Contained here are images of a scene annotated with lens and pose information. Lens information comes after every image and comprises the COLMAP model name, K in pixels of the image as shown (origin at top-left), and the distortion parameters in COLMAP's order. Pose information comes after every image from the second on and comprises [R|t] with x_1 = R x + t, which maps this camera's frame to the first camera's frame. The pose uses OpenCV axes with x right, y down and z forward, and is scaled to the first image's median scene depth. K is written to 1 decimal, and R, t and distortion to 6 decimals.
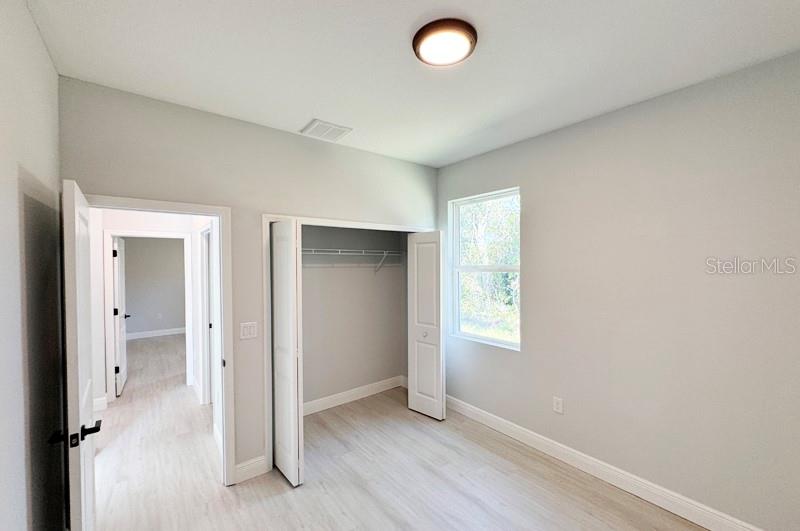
lens RADIAL K [[321.3, 0, 398.2], [0, 321.3, 266.1], [0, 0, 1]] dist [-0.001318, -0.000015]
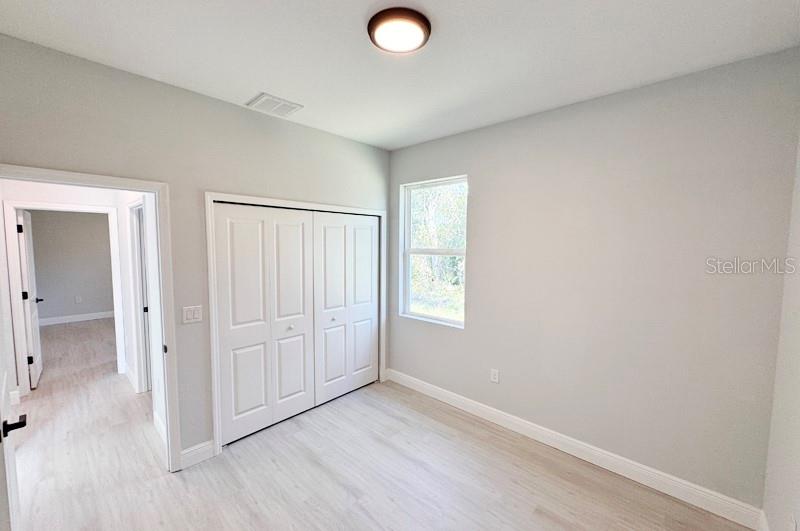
lens RADIAL K [[321.3, 0, 398.2], [0, 321.3, 266.1], [0, 0, 1]] dist [-0.001318, -0.000015]
pose [[0.988425, 0.004909, 0.151634, -0.004246], [-0.014425, 0.997989, 0.061721, -0.008764], [-0.151026, -0.063194, 0.986508, -0.021095]]
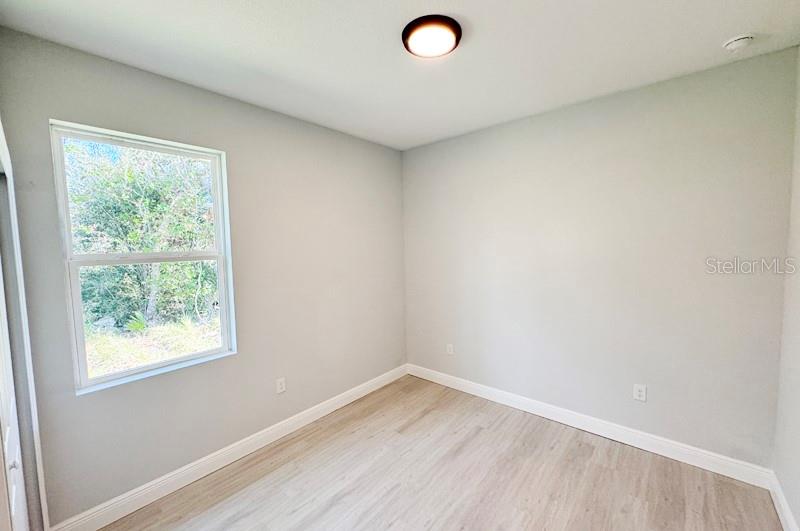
lens RADIAL K [[327.6, 0, 400.0], [0, 327.6, 265.5], [0, 0, 1]] dist [-0.000861, 0.000062]
pose [[-0.197145, -0.052906, 0.978946, -0.563314], [0.032175, 0.997656, 0.060396, 0.002164], [-0.979846, 0.043405, -0.194980, 0.797514]]
